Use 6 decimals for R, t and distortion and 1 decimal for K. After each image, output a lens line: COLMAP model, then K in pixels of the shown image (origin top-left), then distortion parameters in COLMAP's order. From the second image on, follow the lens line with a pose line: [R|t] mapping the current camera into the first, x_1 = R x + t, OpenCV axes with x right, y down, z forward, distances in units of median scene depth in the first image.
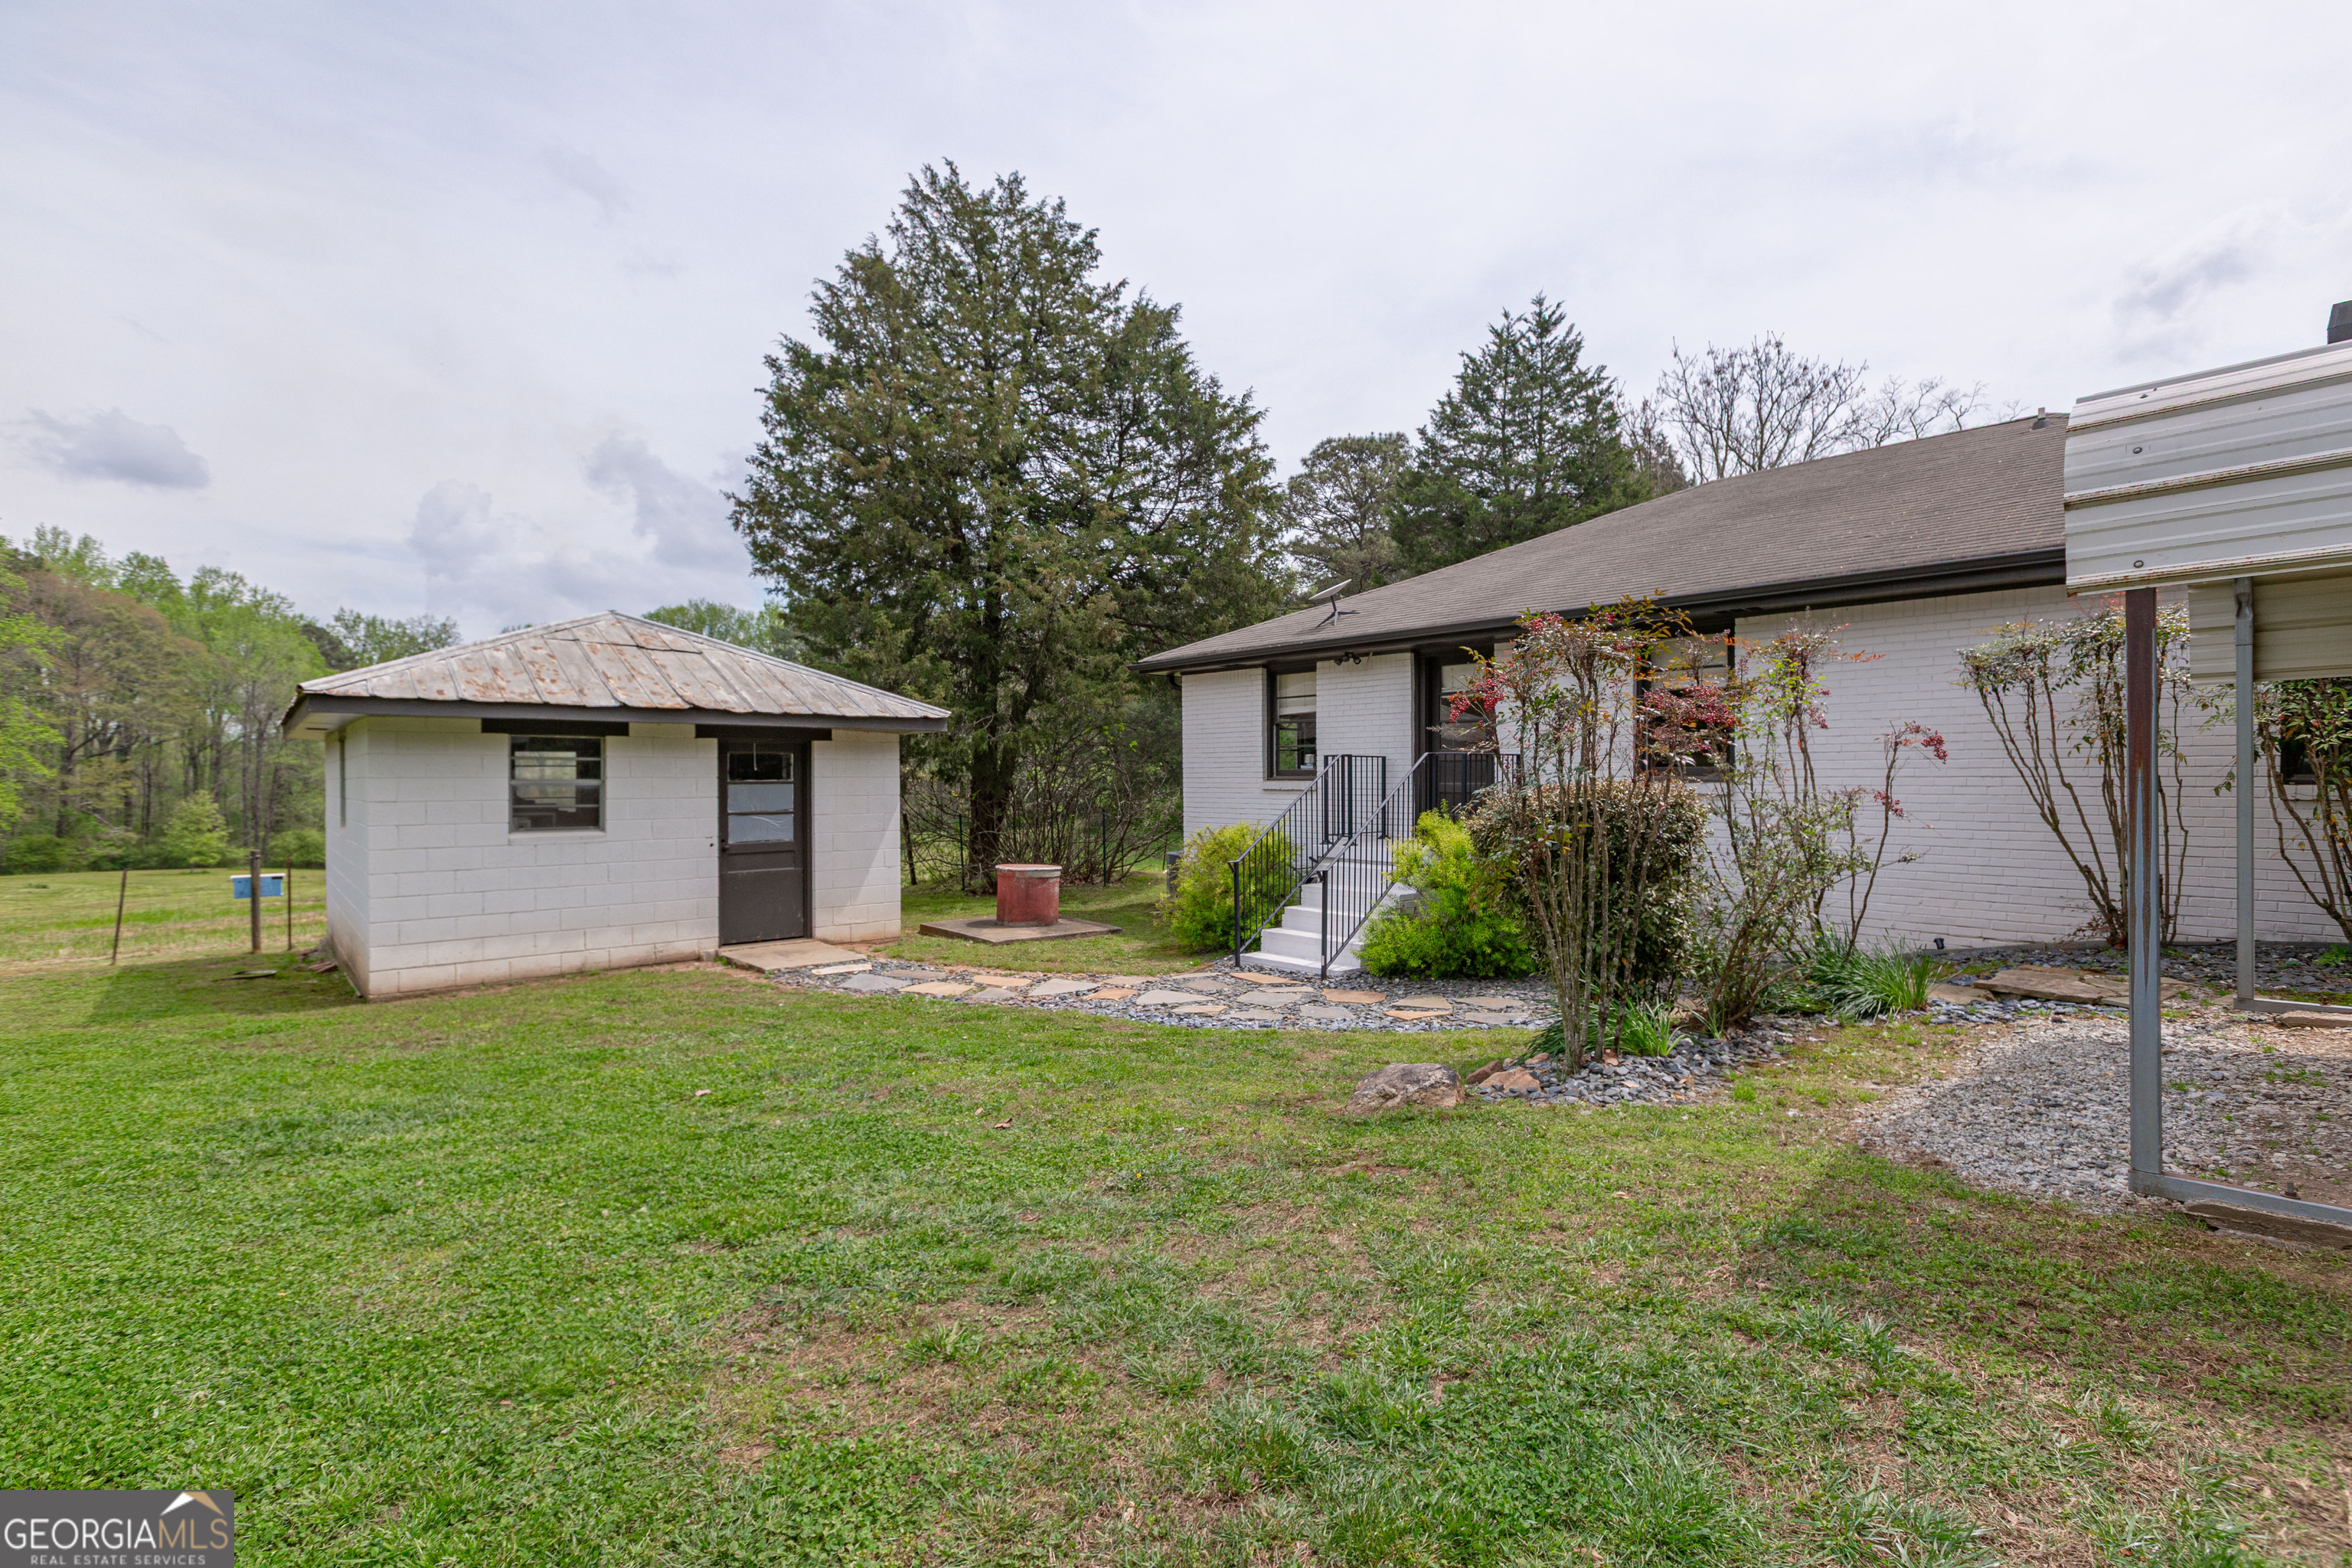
lens RADIAL K [[1071.2, 0, 1170.2], [0, 1071.2, 784.0], [0, 0, 1]] dist [0.013736, 0.000776]
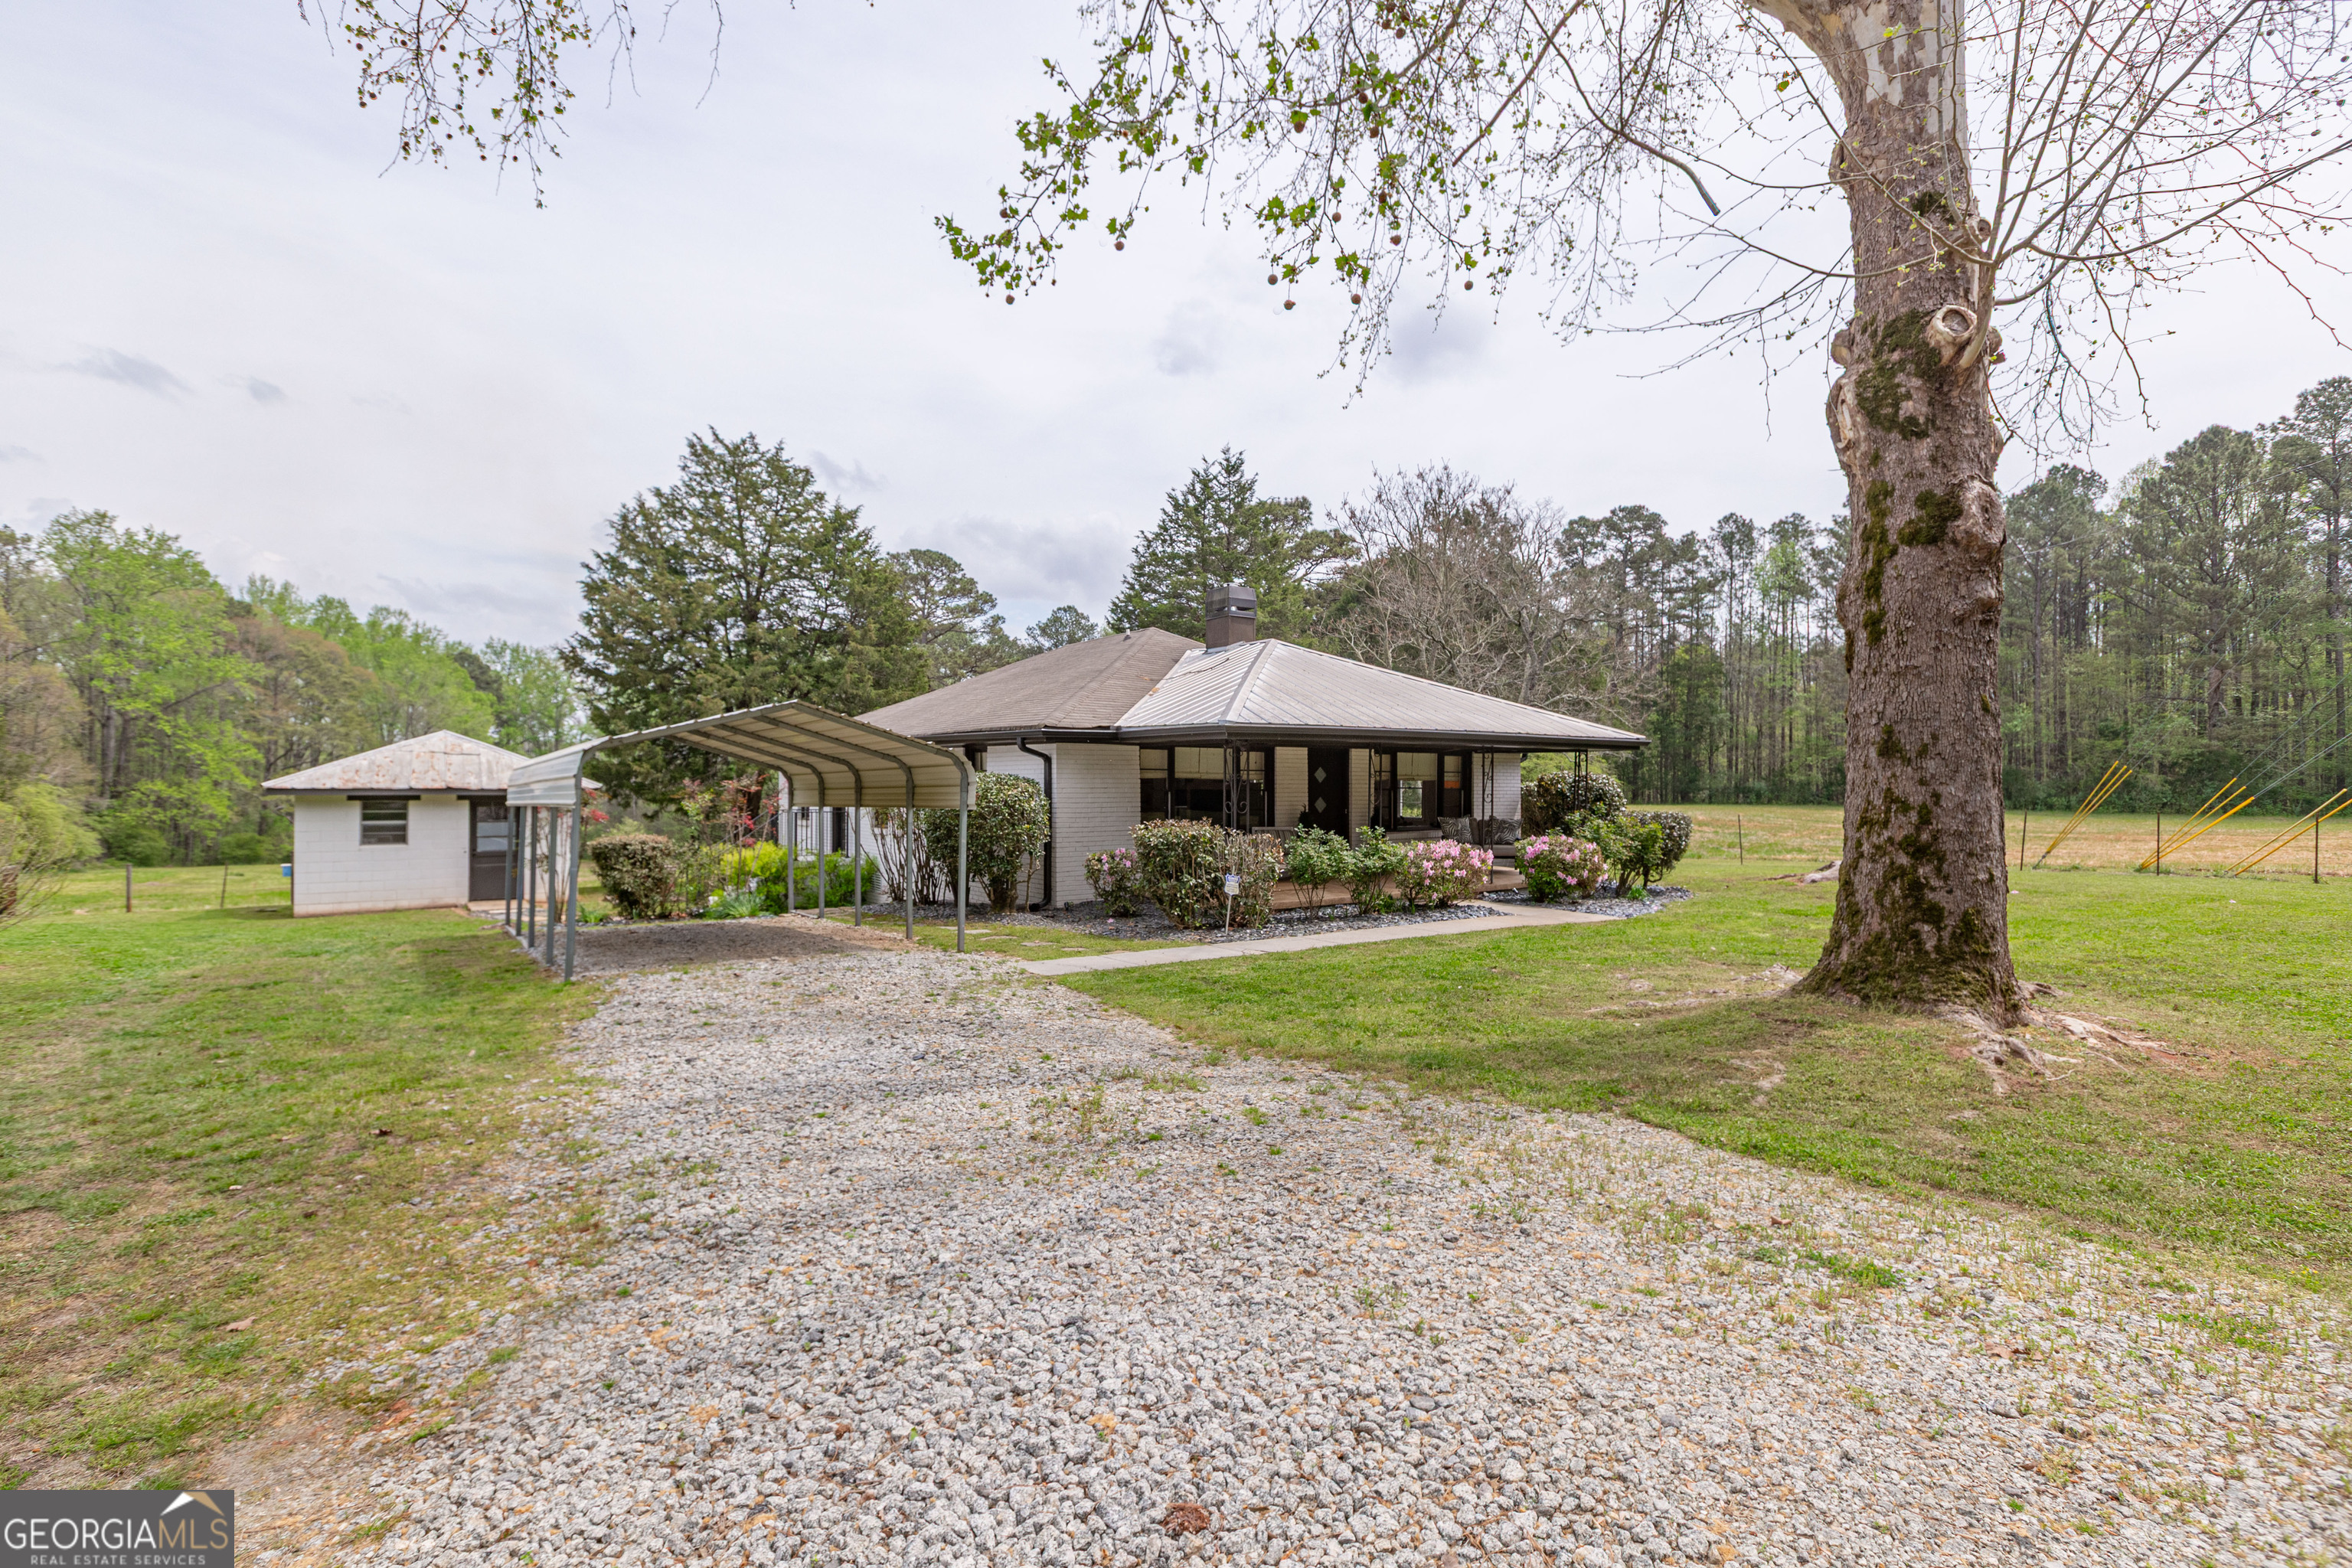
lens RADIAL K [[1071.2, 0, 1180.3], [0, 1071.2, 783.9], [0, 0, 1]] dist [0.013736, 0.000776]
pose [[0.994832, 0.002959, -0.101491, 0.423893], [-0.003319, 0.999989, -0.003374, -0.026436], [0.101480, 0.003693, 0.994831, -0.341378]]
